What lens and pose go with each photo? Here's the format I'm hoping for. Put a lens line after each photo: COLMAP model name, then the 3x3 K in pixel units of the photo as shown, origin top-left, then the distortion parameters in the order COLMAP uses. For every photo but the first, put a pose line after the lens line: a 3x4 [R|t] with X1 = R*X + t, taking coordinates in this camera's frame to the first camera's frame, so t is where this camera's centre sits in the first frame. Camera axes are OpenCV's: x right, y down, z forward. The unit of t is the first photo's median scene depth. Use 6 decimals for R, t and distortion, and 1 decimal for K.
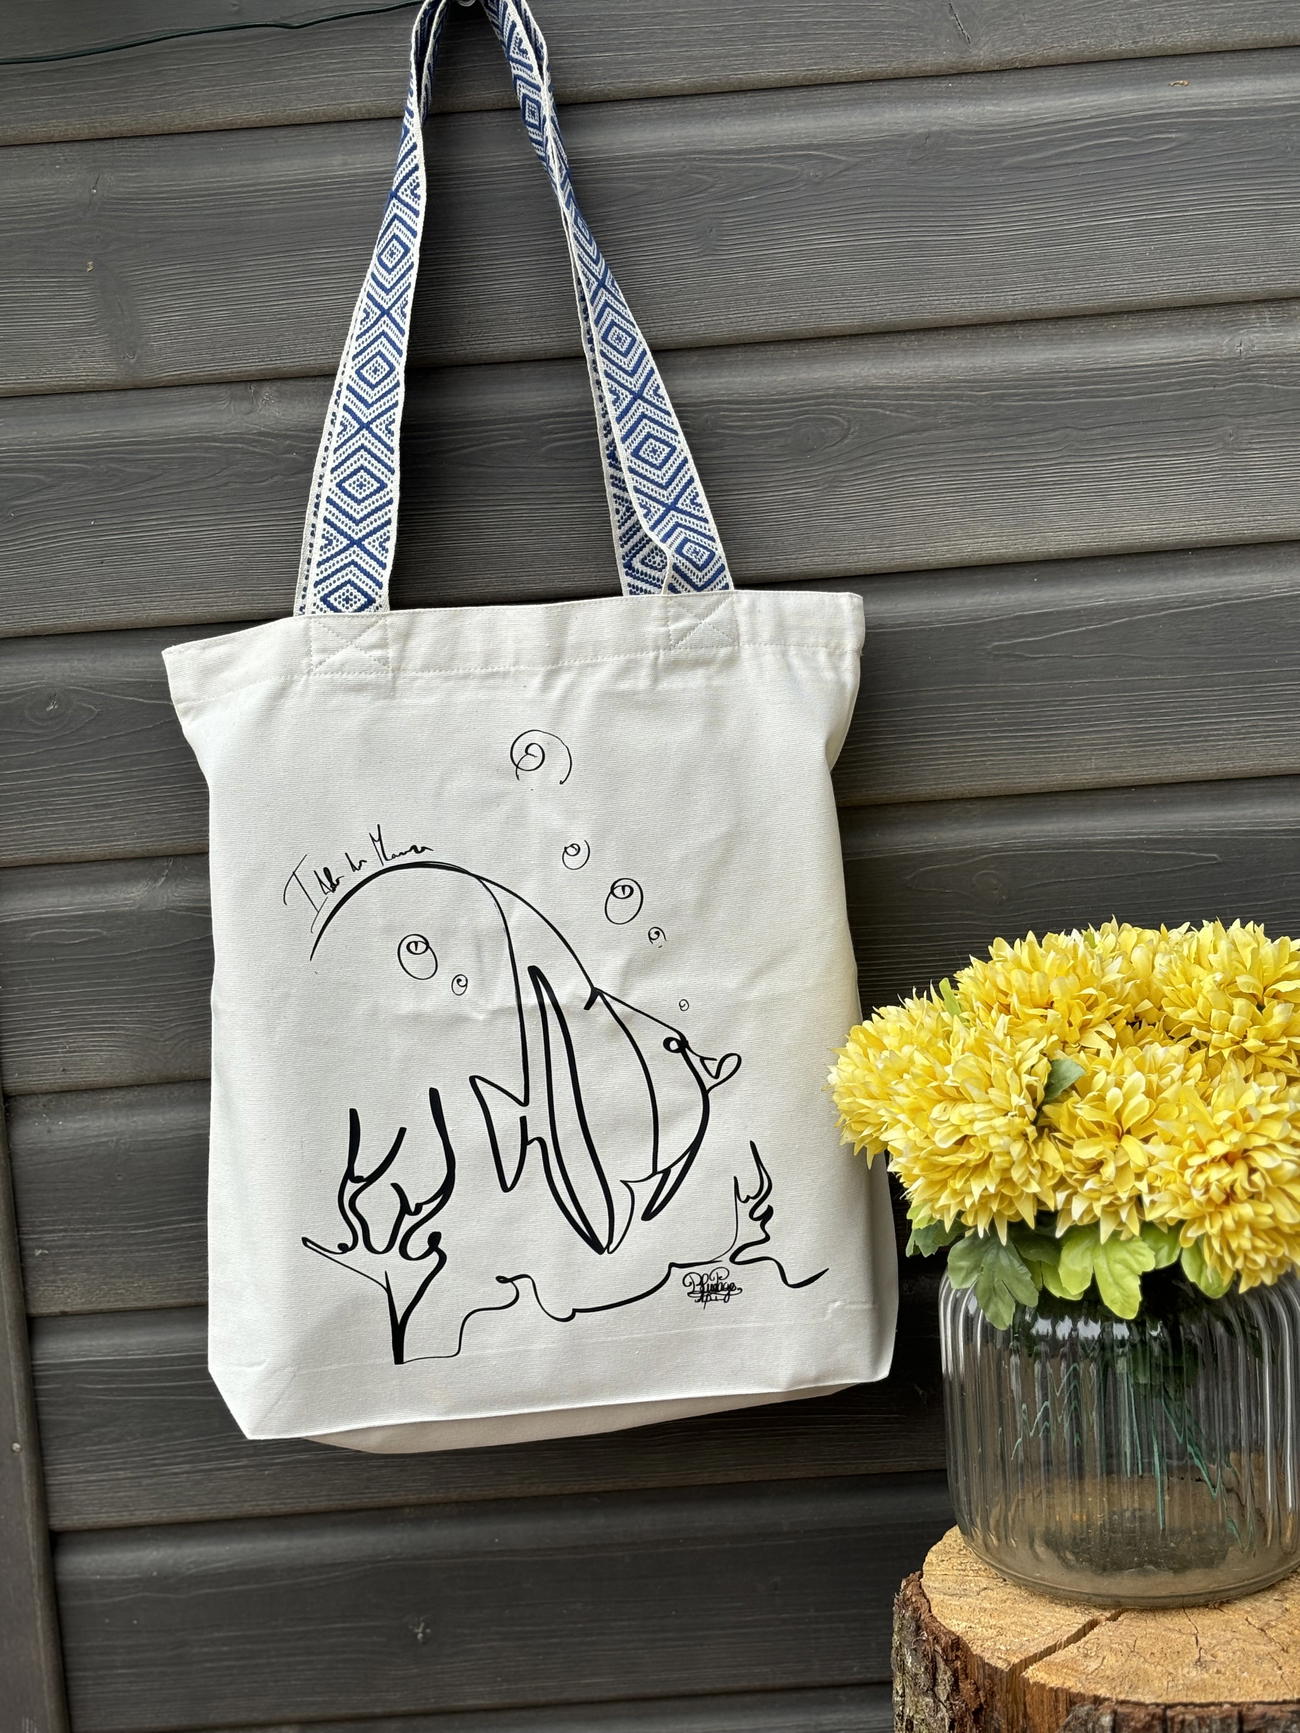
lens RADIAL K [[2218.5, 0, 619.1], [0, 2218.5, 893.6], [0, 0, 1]] dist [-0.022182, 0.000000]
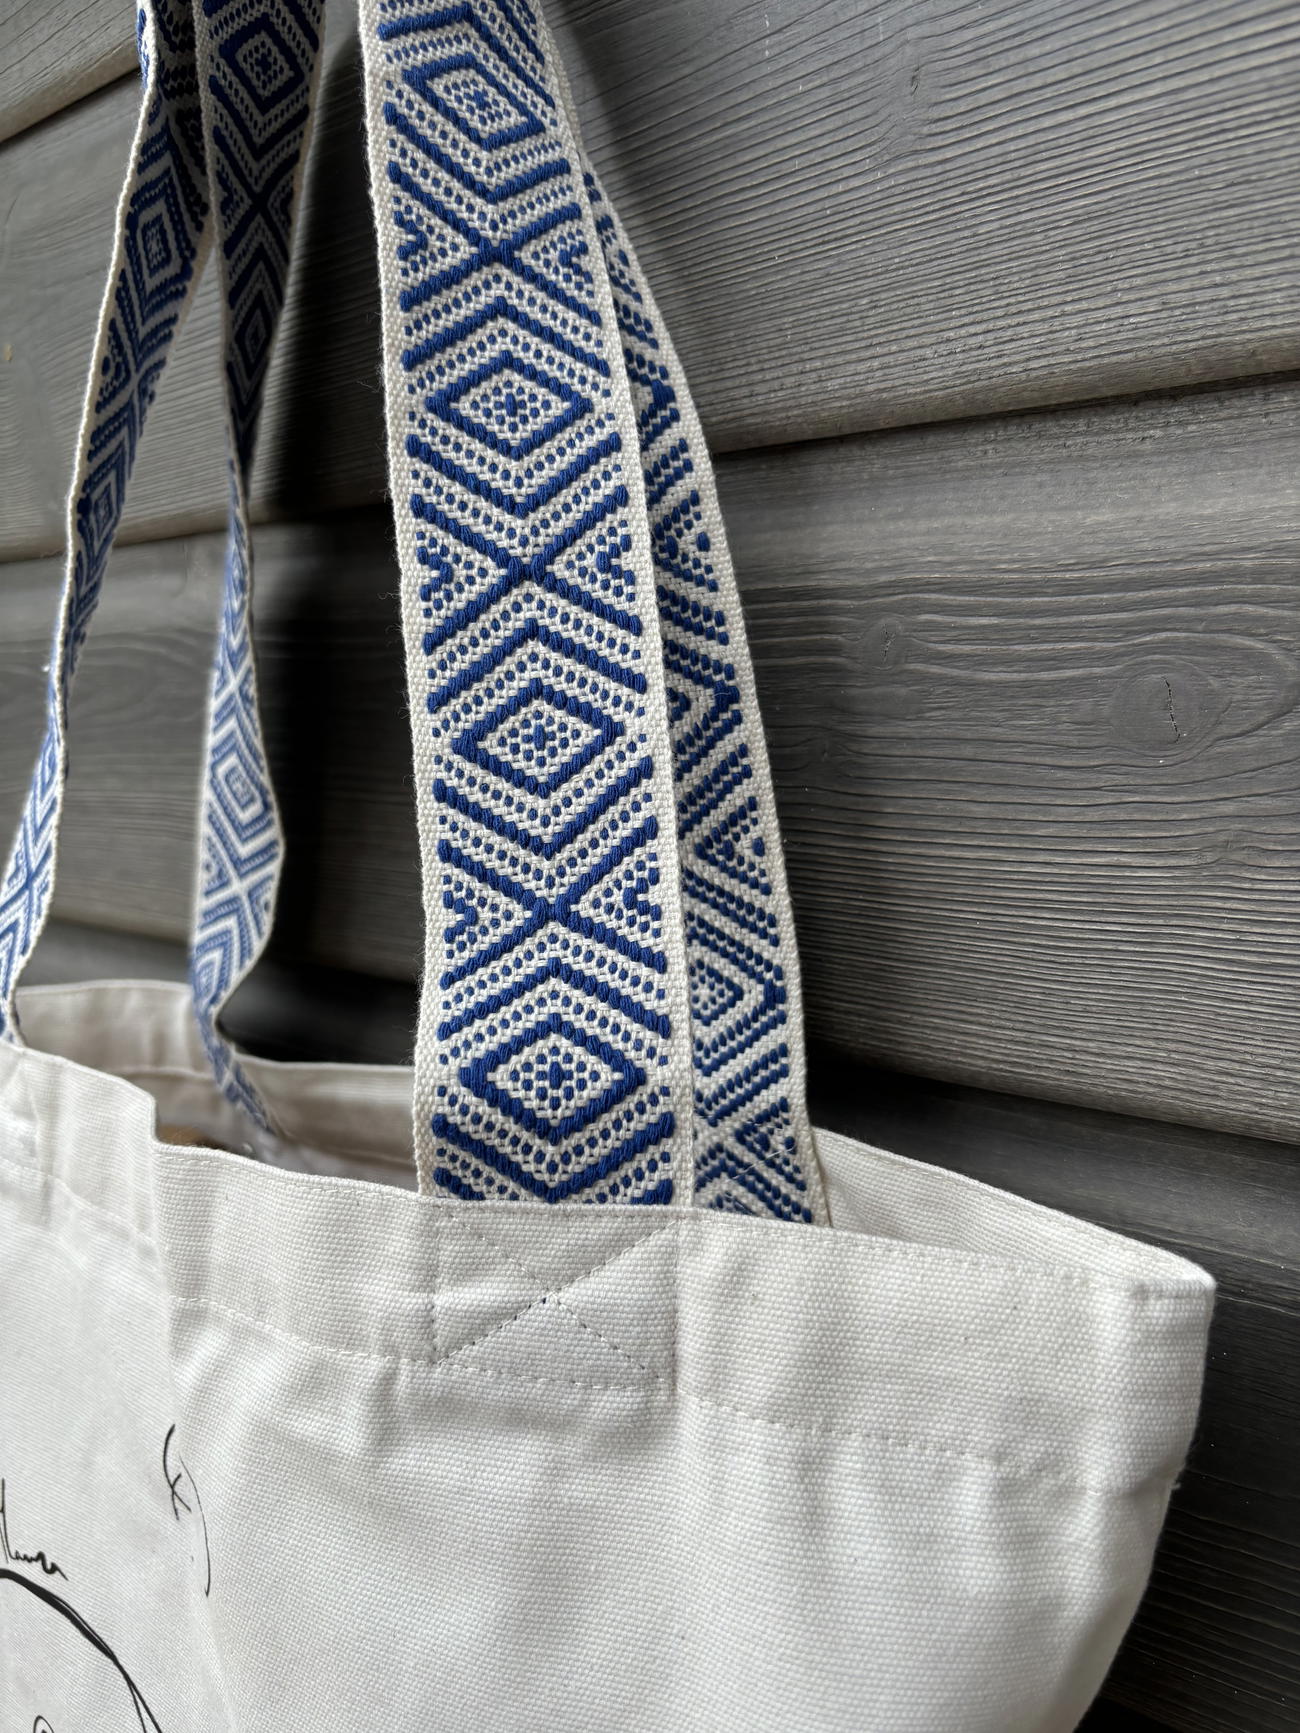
lens RADIAL K [[1354.2, 0, 650.8], [0, 1354.2, 860.2], [0, 0, 1]] dist [-0.025739, 0.005539]
pose [[0.796453, 0.133993, -0.589668, 0.142780], [-0.131932, 0.990153, 0.046799, -0.181330], [0.590133, 0.040523, 0.806289, 0.794643]]
